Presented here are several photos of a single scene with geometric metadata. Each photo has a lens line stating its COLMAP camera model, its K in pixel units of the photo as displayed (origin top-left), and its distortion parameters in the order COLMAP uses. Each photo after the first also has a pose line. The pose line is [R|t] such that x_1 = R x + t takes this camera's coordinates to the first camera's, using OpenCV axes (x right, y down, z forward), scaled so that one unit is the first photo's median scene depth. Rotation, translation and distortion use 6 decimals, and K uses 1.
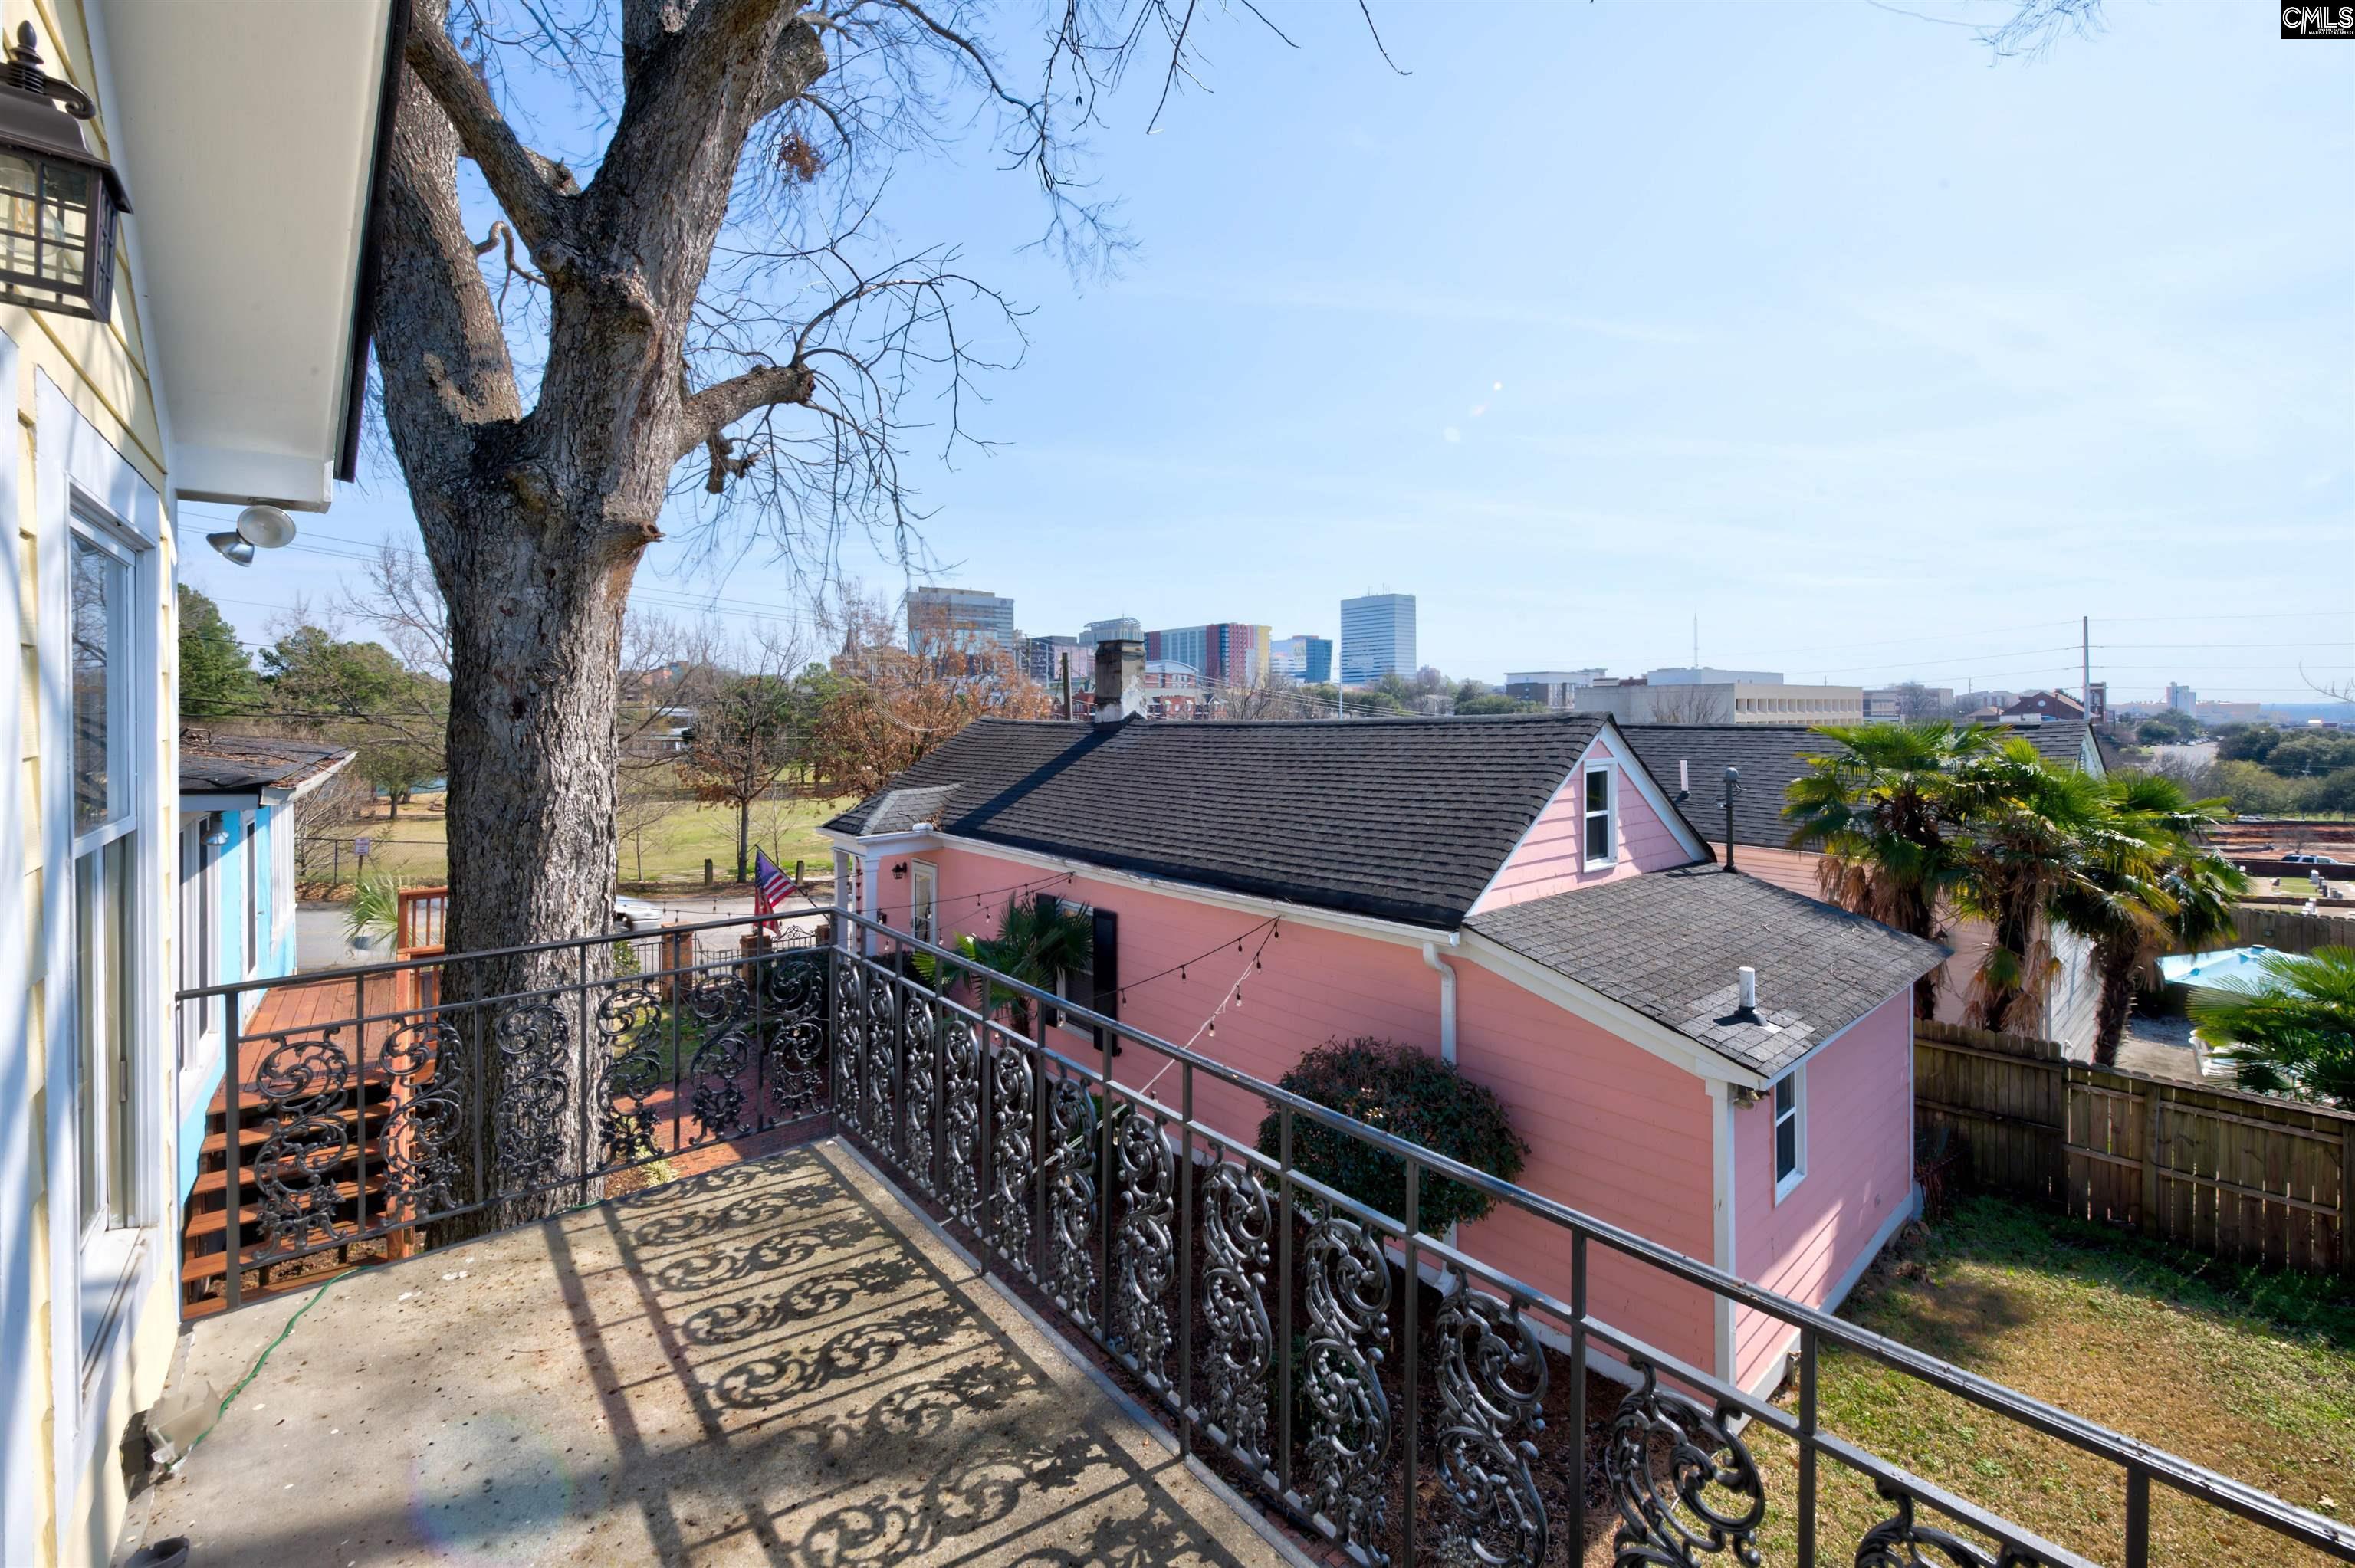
lens RADIAL K [[940.7, 0, 1158.6], [0, 940.7, 792.9], [0, 0, 1]] dist [0.004133, -0.003622]
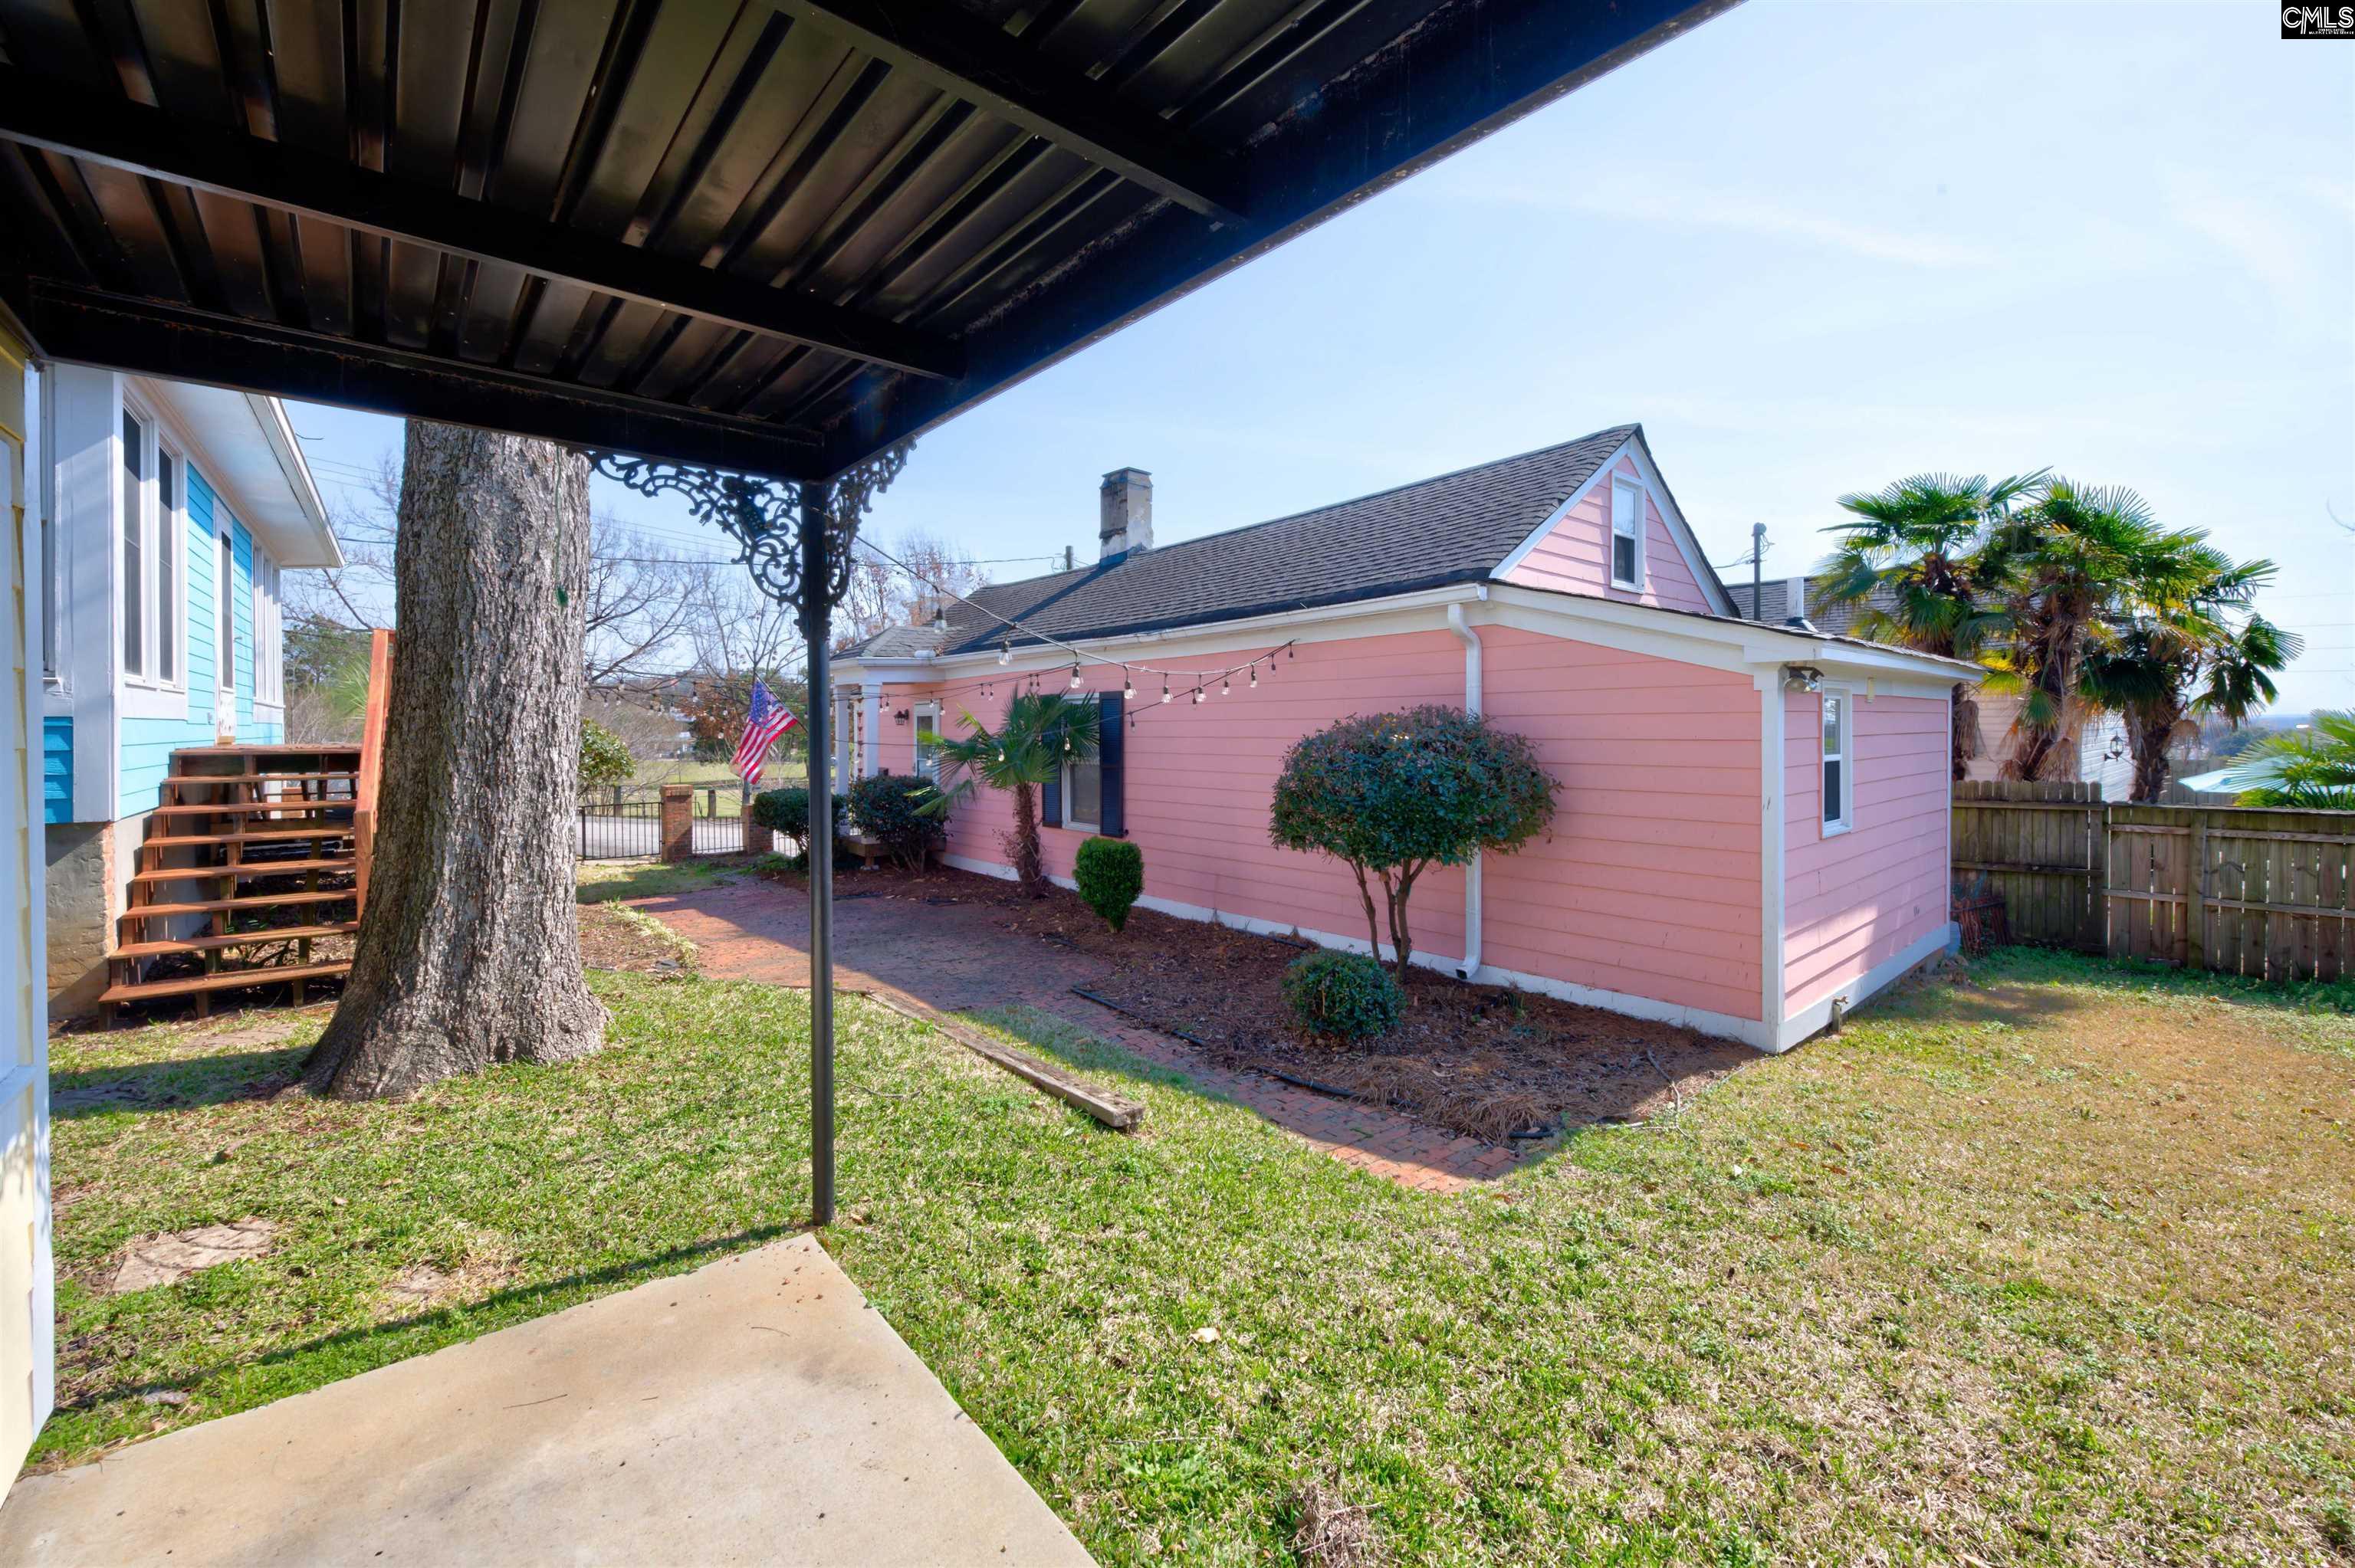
lens RADIAL K [[940.7, 0, 1163.6], [0, 940.7, 725.3], [0, 0, 1]] dist [0.004133, -0.003622]
pose [[0.999984, 0.004953, 0.002572, -0.006875], [-0.004943, 0.999980, -0.003869, 0.213523], [-0.002591, 0.003856, 0.999989, 0.035342]]
